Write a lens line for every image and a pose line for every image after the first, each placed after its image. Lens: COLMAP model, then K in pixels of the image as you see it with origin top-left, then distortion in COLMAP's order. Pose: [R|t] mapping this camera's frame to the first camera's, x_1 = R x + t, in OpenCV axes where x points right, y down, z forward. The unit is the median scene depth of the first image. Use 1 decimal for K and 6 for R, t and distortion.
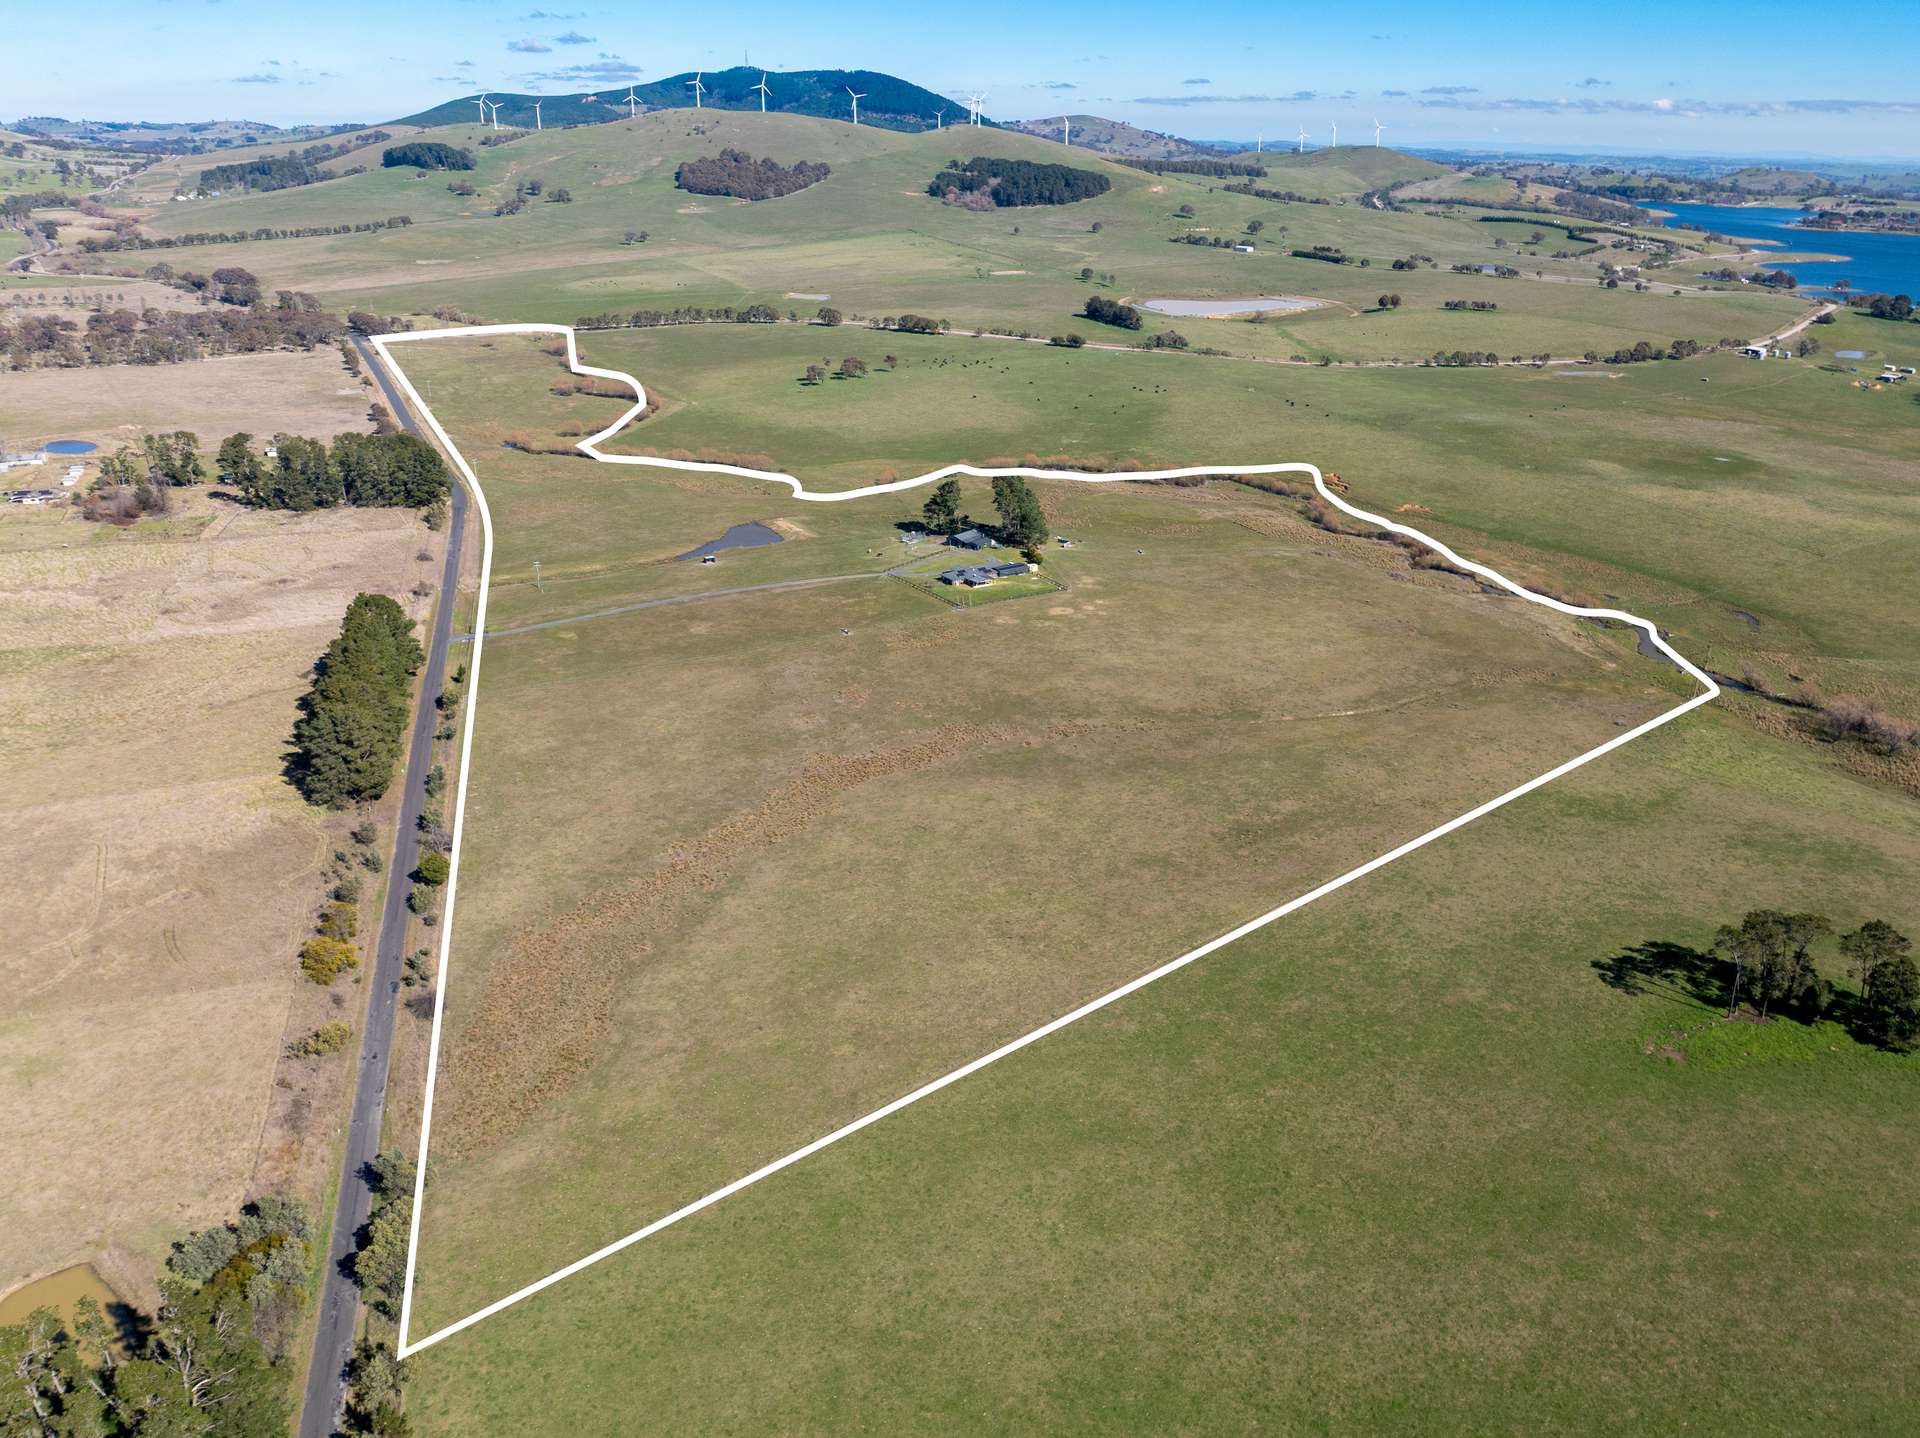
lens RADIAL K [[1430.8, 0, 960.0], [0, 1430.8, 719.0], [0, 0, 1]] dist [-0.051470, 0.035110]
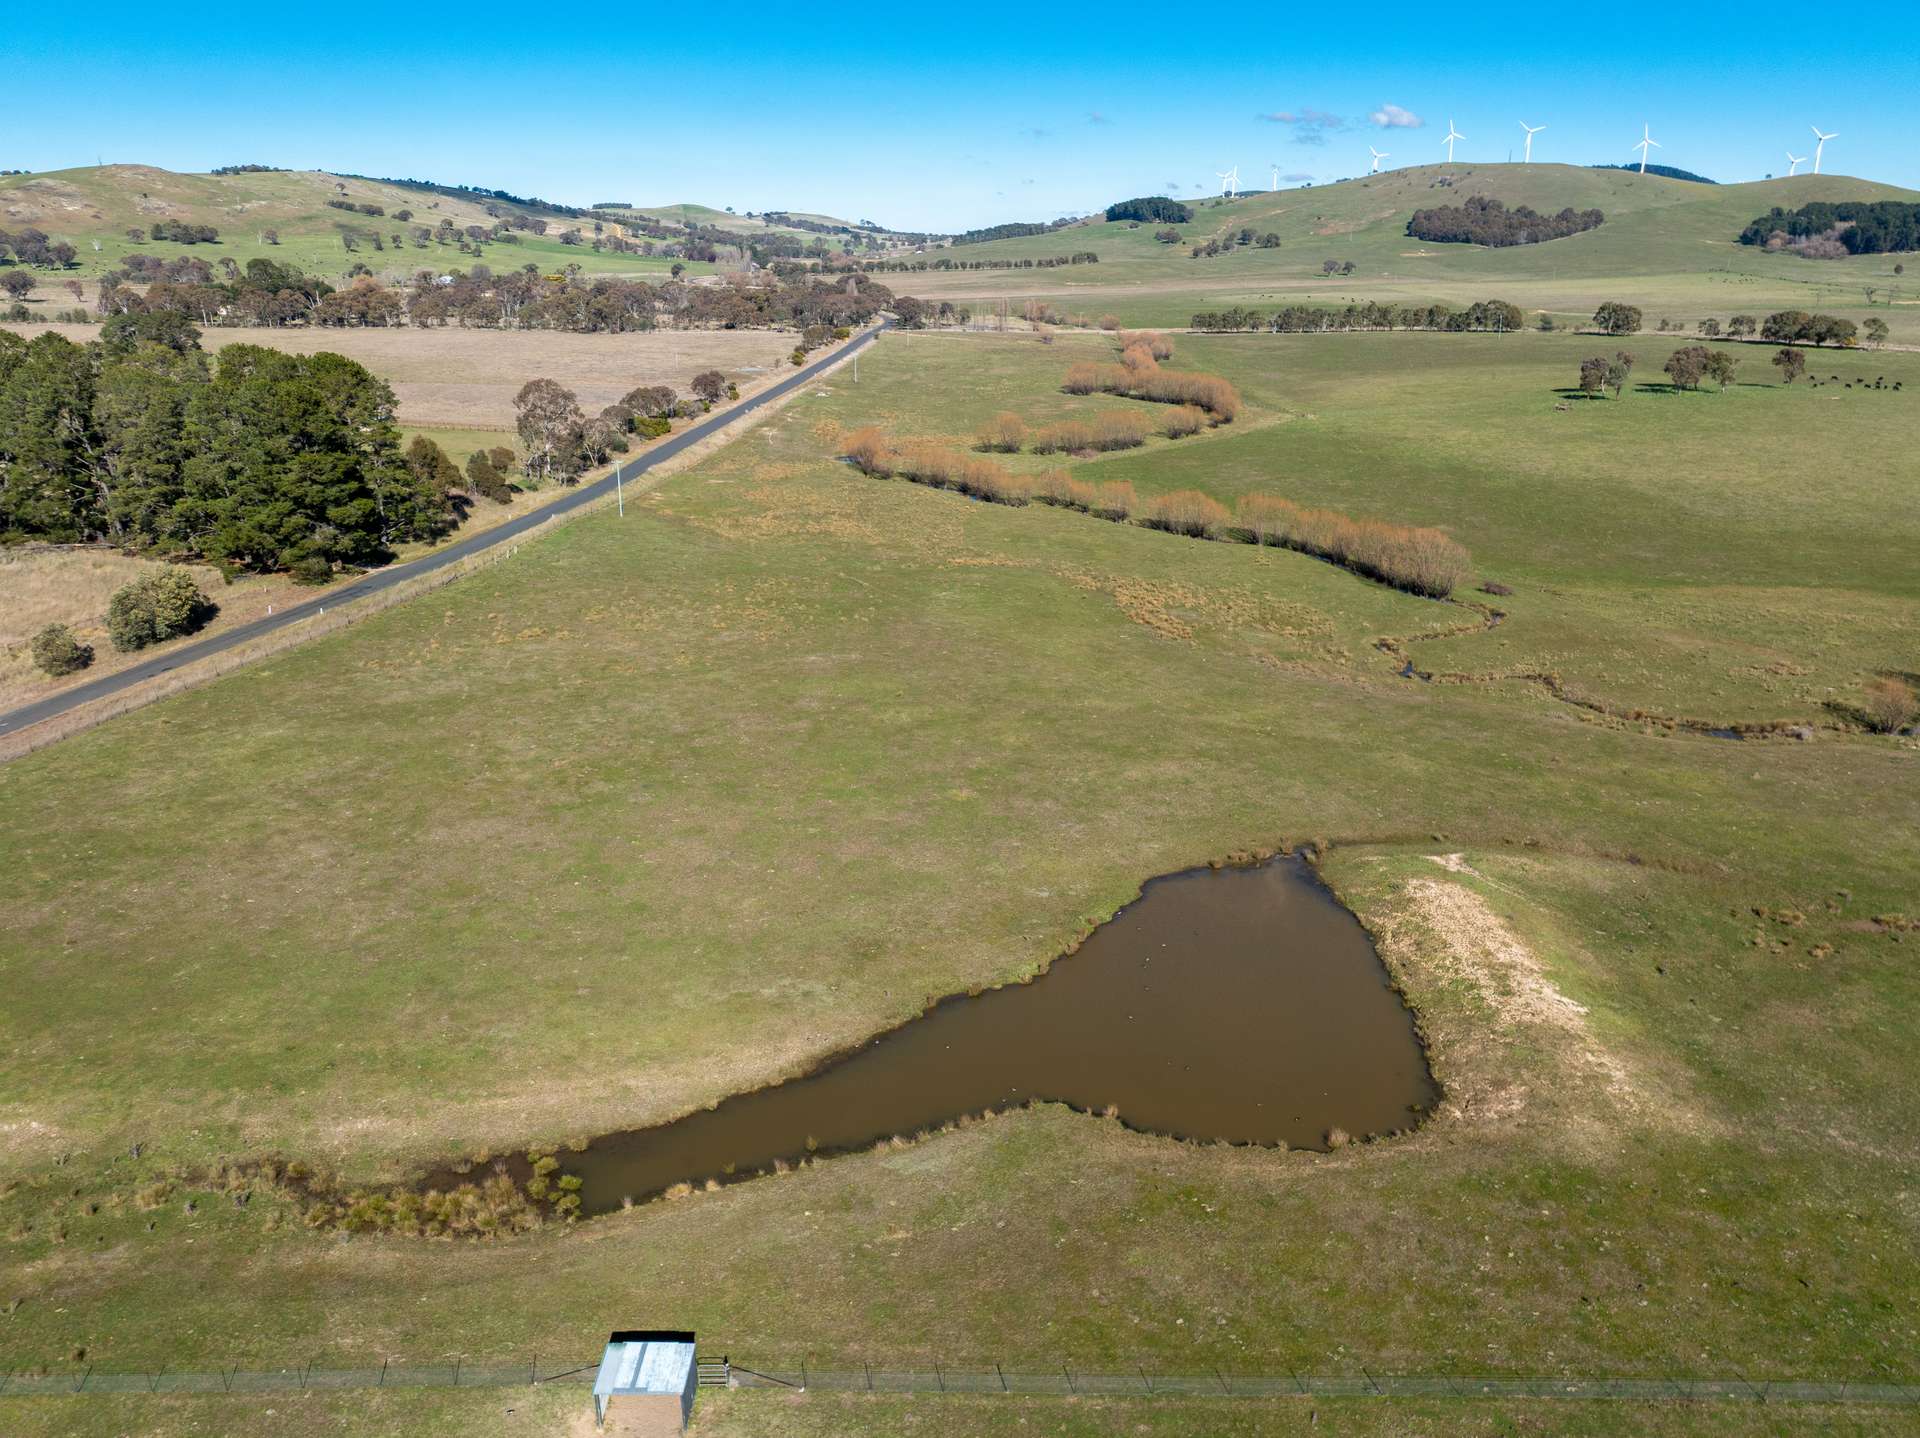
lens RADIAL K [[1430.8, 0, 960.0], [0, 1430.8, 719.0], [0, 0, 1]] dist [-0.051470, 0.035110]
pose [[0.885349, 0.154634, -0.438458, -0.021766], [-0.180699, 0.983373, -0.018059, -0.029774], [0.428375, 0.095217, 0.898570, 0.168561]]
